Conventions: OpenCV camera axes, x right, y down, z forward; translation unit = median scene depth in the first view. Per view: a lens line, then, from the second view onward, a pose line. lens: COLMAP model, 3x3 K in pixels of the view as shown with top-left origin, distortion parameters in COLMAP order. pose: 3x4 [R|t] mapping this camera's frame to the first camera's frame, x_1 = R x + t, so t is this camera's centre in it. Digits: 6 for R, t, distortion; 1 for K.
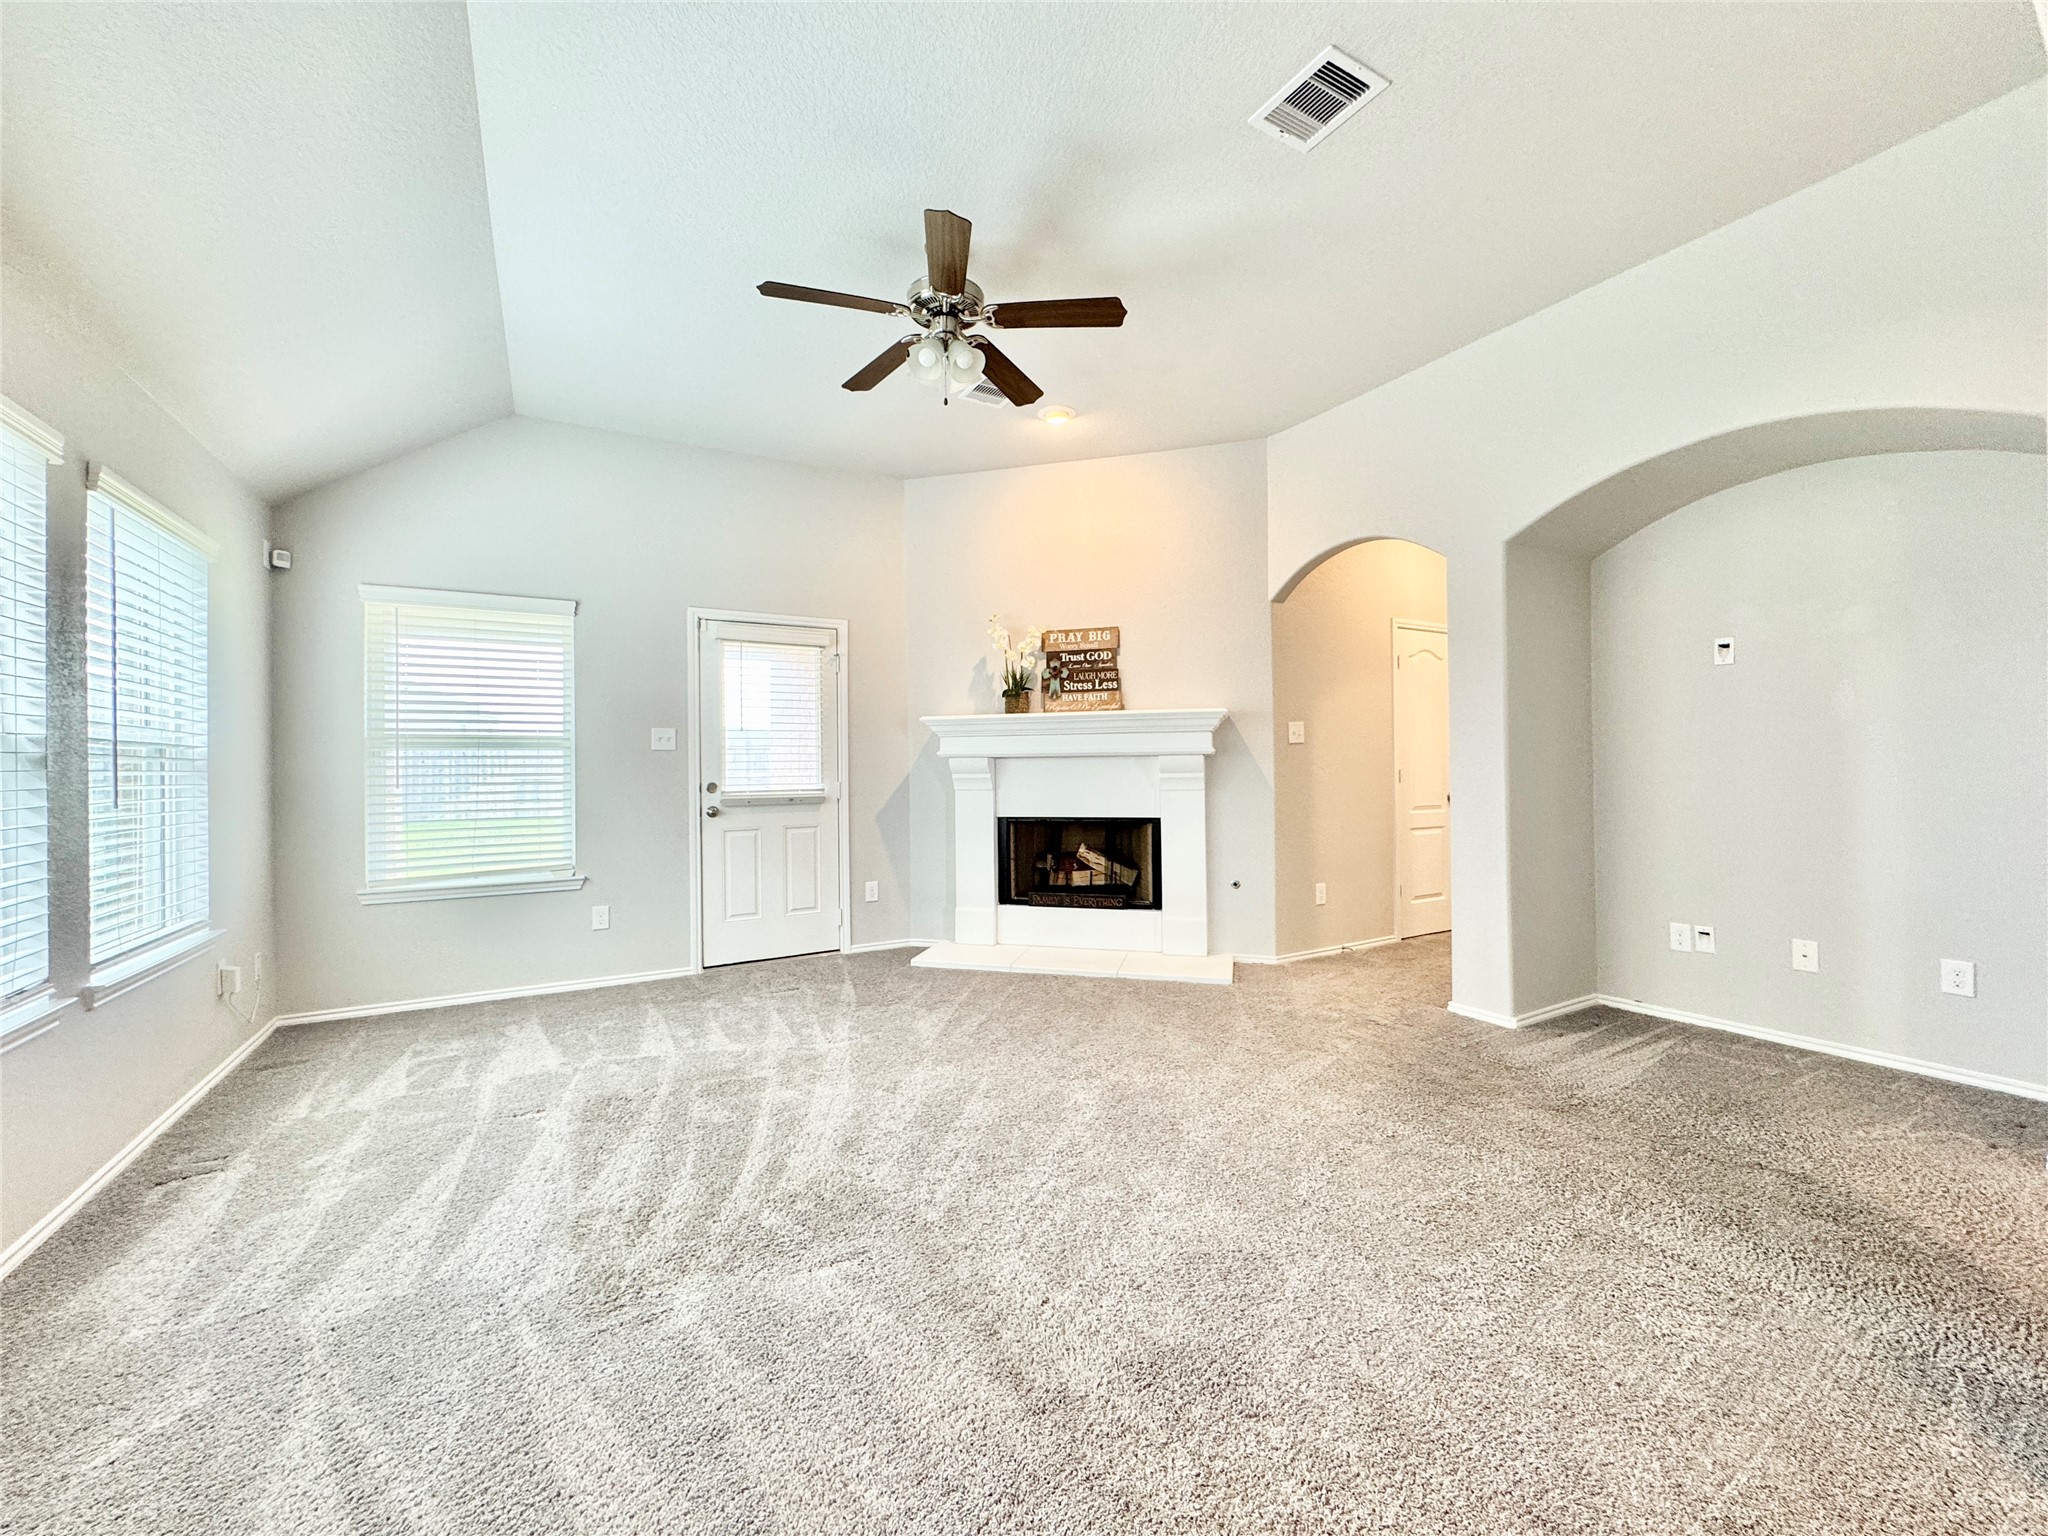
lens RADIAL K [[819.2, 0, 1028.1], [0, 819.2, 762.1], [0, 0, 1]] dist [-0.003109, 0.000084]
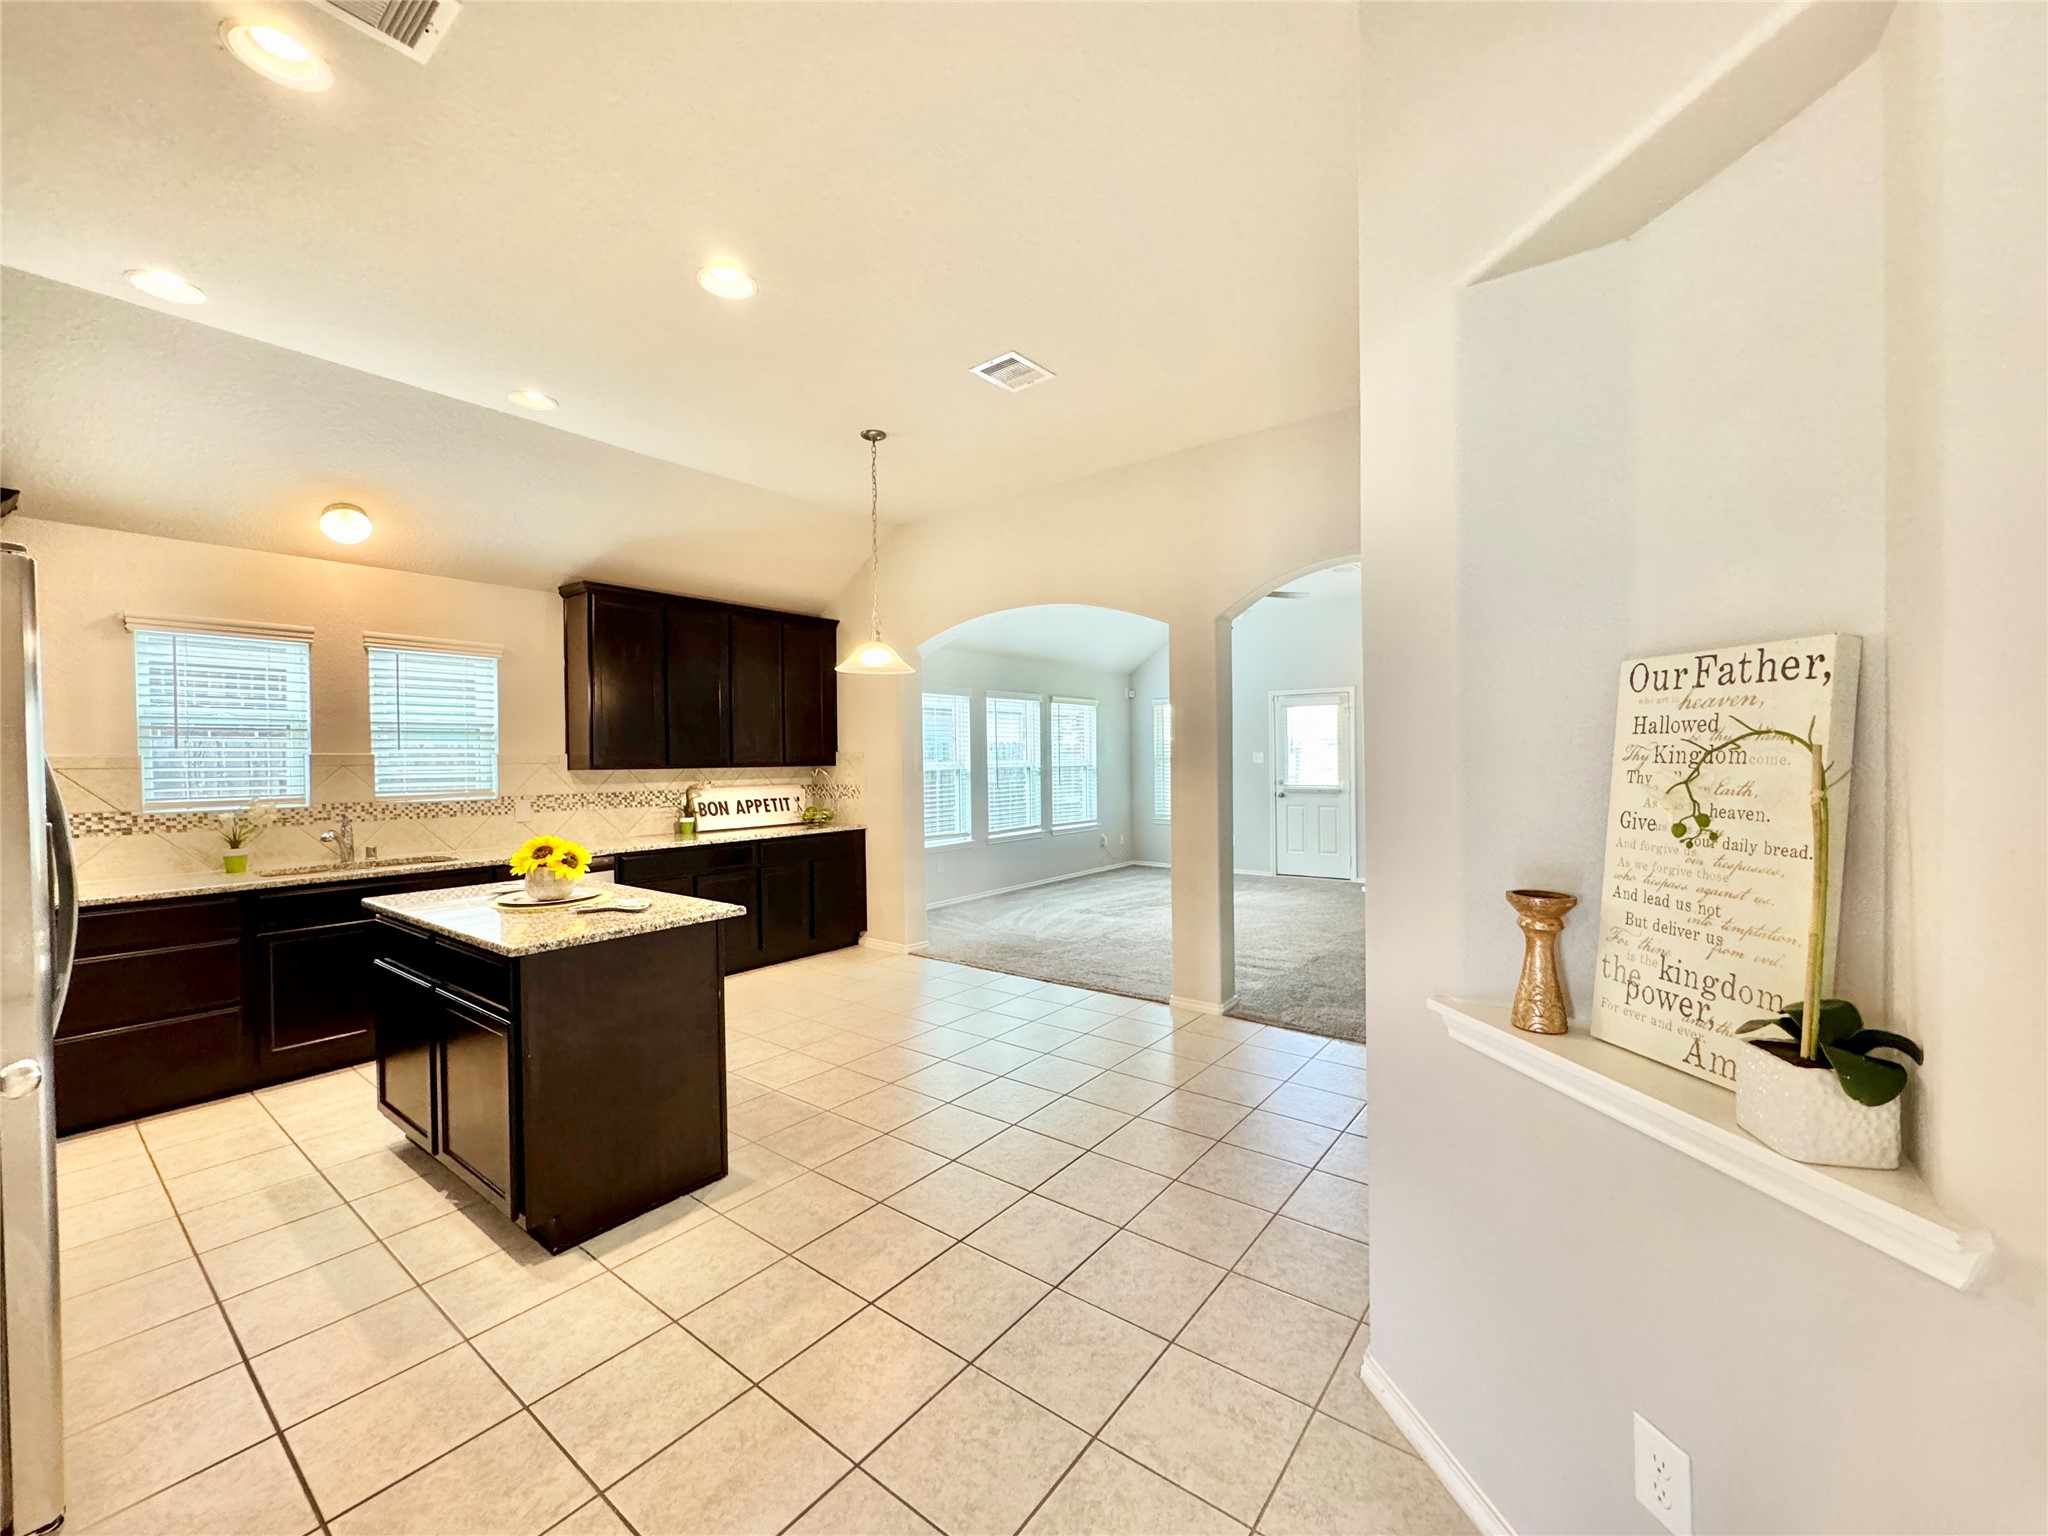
lens RADIAL K [[819.2, 0, 1019.0], [0, 819.2, 761.5], [0, 0, 1]] dist [-0.003109, 0.000084]
pose [[0.374975, 0.009098, -0.926990, 1.145019], [0.017329, 0.999708, 0.016821, -0.060031], [0.926873, -0.022371, 0.374708, -0.270809]]
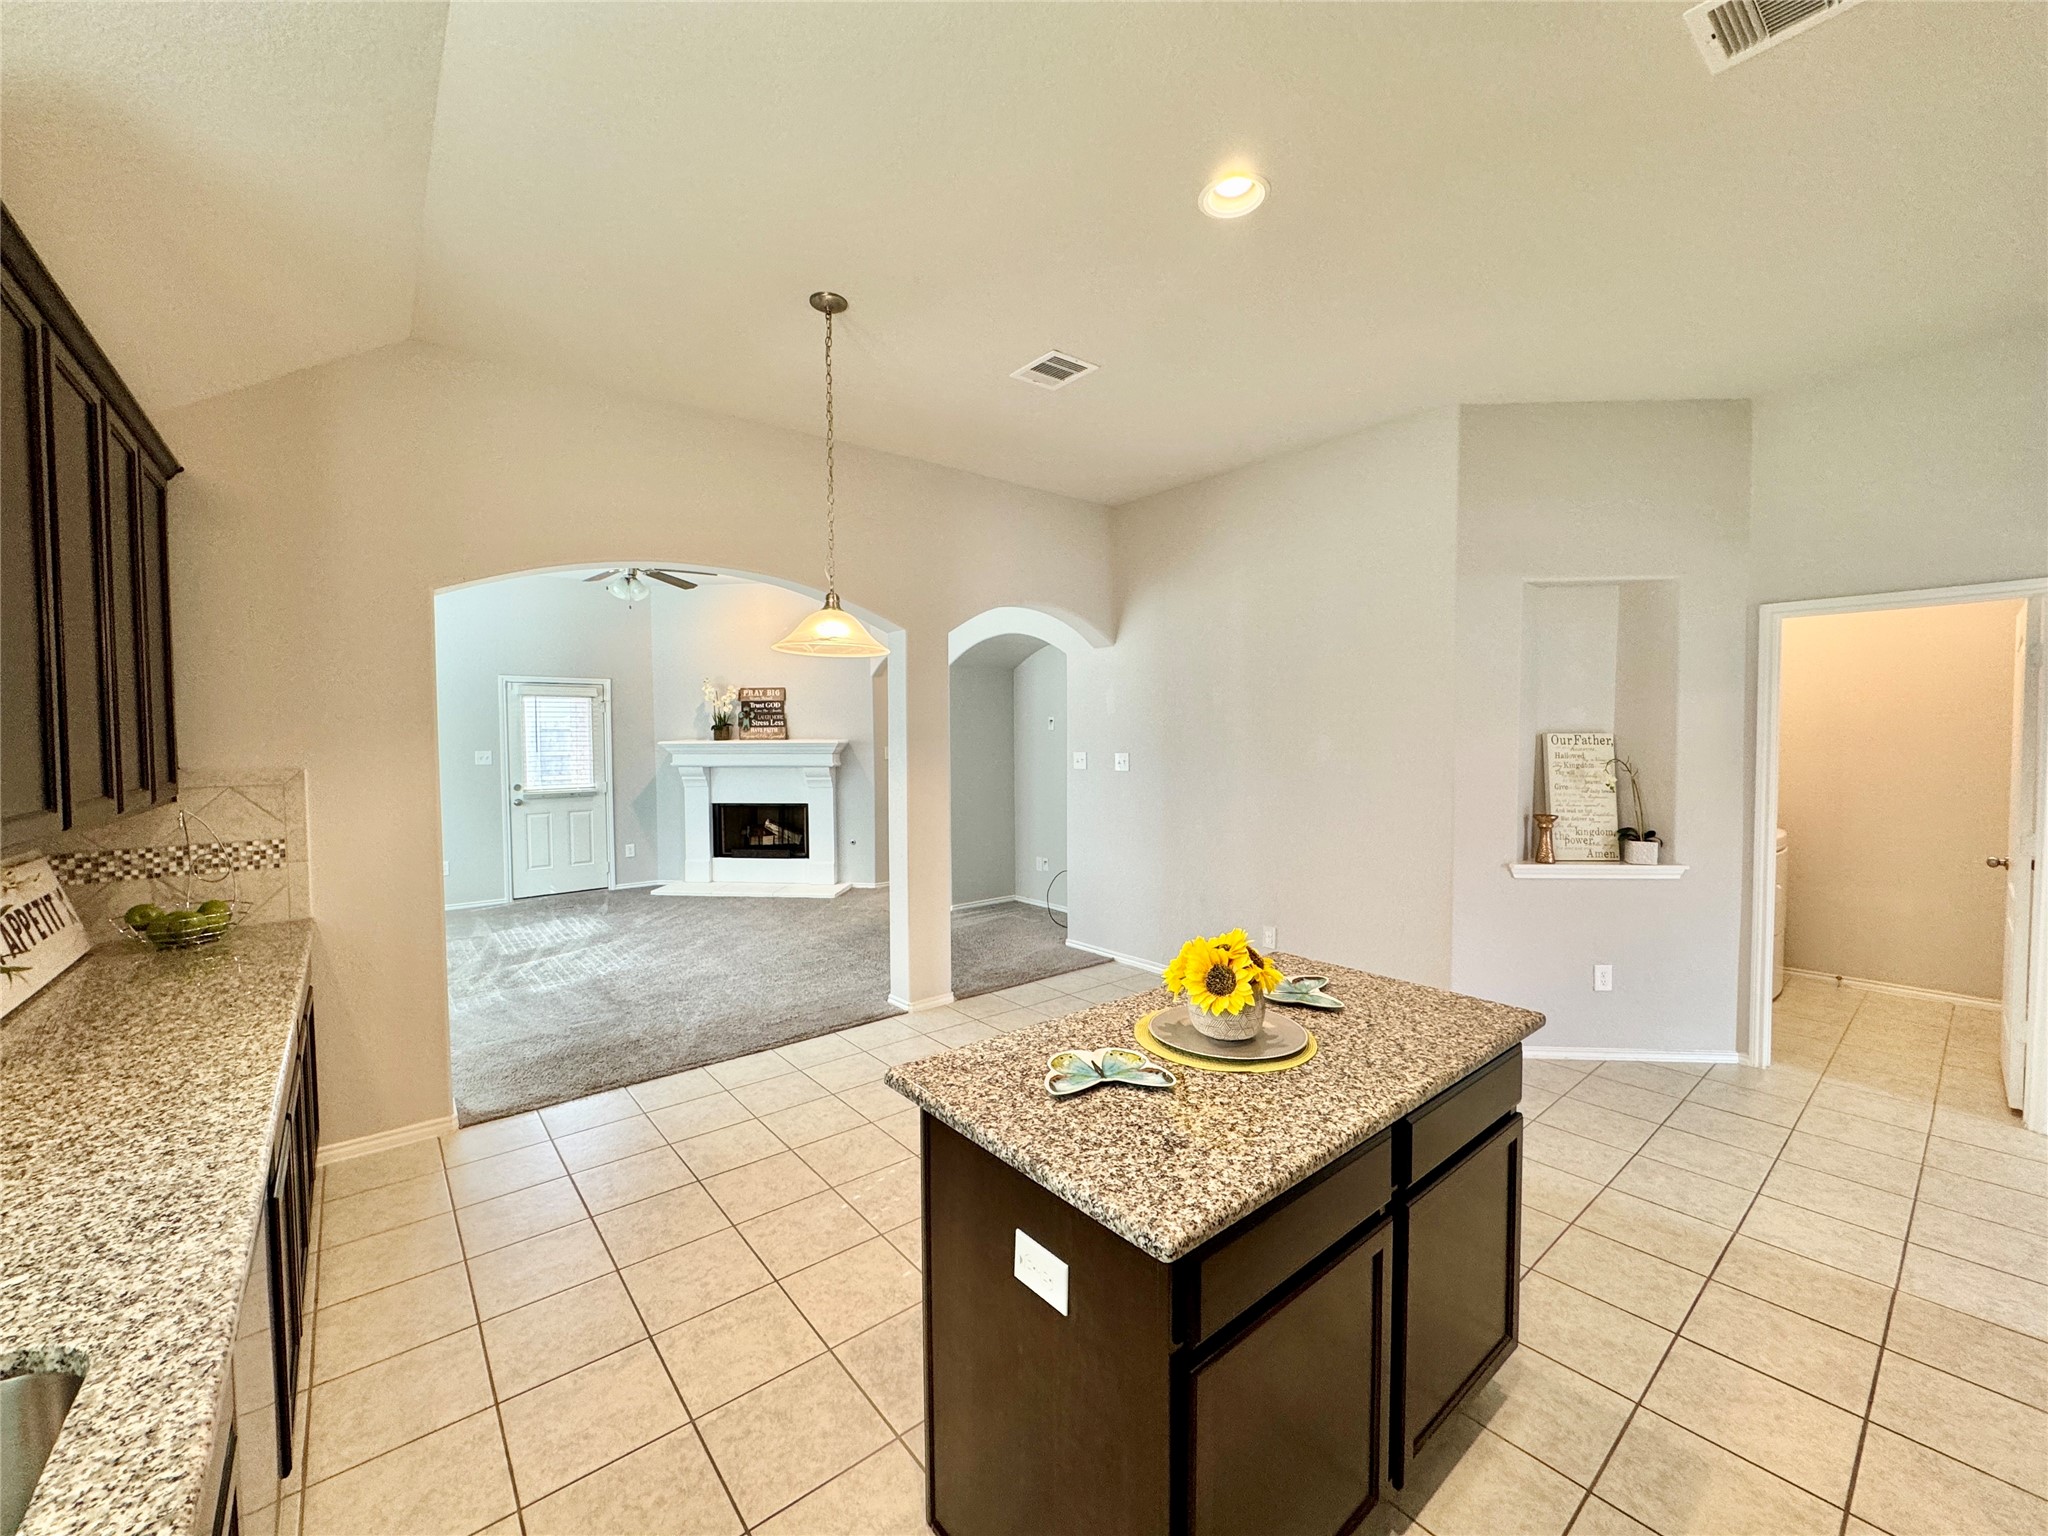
lens RADIAL K [[819.2, 0, 1029.9], [0, 819.2, 761.0], [0, 0, 1]] dist [-0.003109, 0.000084]
pose [[0.985932, -0.002612, 0.167128, 0.317034], [-0.004792, 0.999025, 0.043877, -0.091748], [-0.167080, -0.044061, 0.984958, -0.700597]]
